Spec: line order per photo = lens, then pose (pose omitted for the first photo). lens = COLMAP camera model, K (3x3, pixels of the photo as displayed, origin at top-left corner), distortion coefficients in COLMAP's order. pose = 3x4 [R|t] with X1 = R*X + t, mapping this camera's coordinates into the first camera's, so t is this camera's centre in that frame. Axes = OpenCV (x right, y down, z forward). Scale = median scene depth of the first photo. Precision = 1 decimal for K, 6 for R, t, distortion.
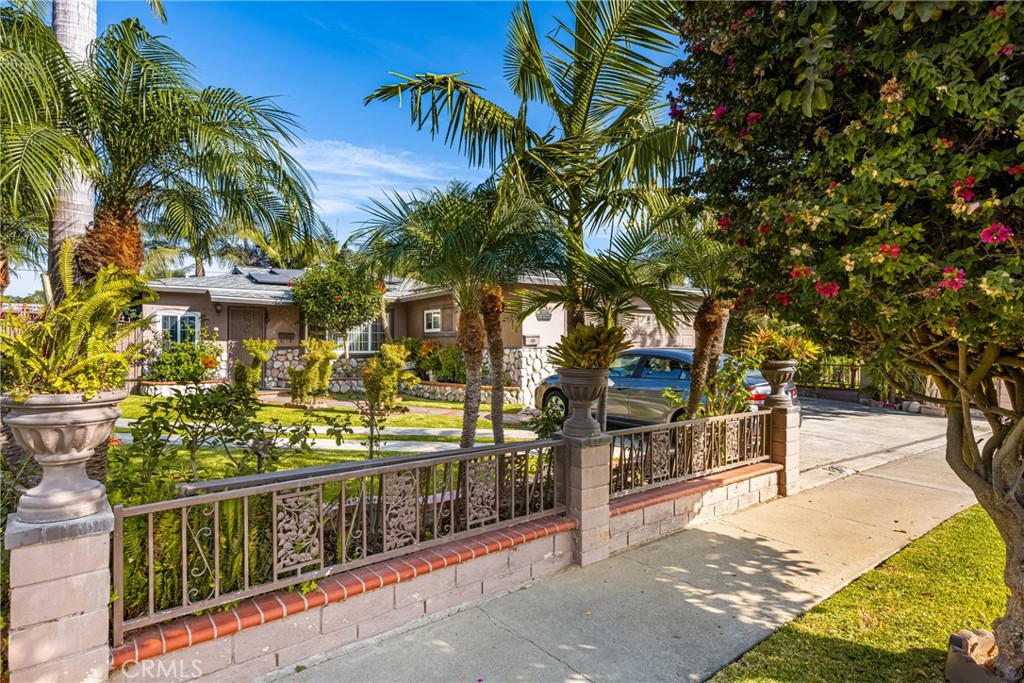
lens RADIAL K [[523.7, 0, 506.5], [0, 523.7, 341.4], [0, 0, 1]] dist [-0.000238, -0.000273]
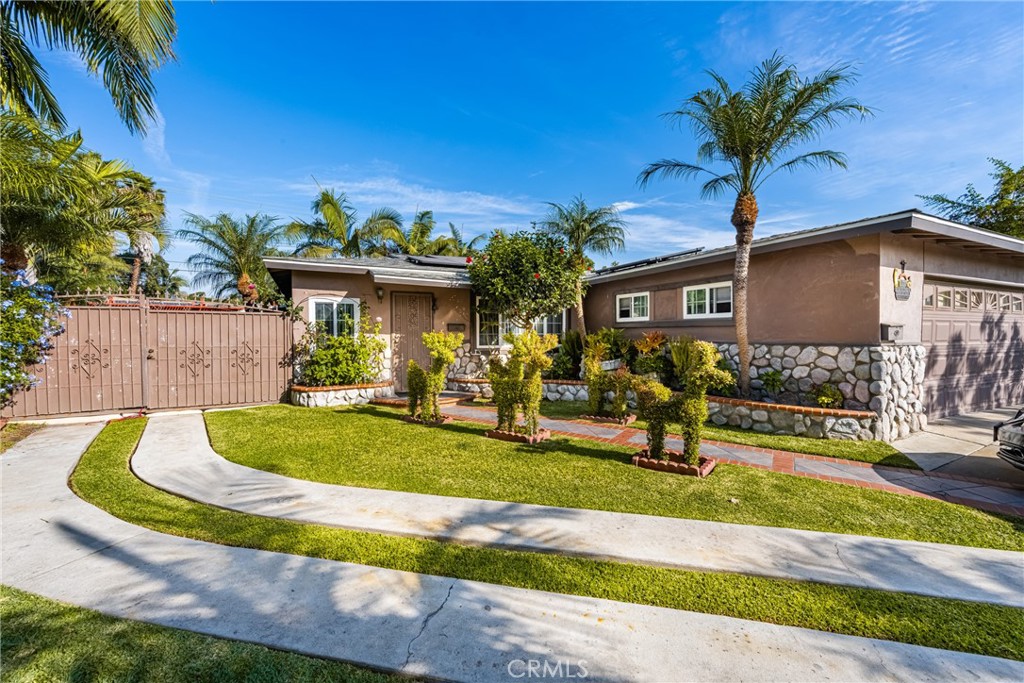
lens RADIAL K [[401.9, 0, 511.9], [0, 401.9, 341.7], [0, 0, 1]] dist [0.007401, 0.000066]
pose [[0.990176, -0.000622, -0.139826, -0.267829], [0.004275, 0.999657, 0.025825, -0.004397], [0.139762, -0.026169, 0.989839, 0.420826]]
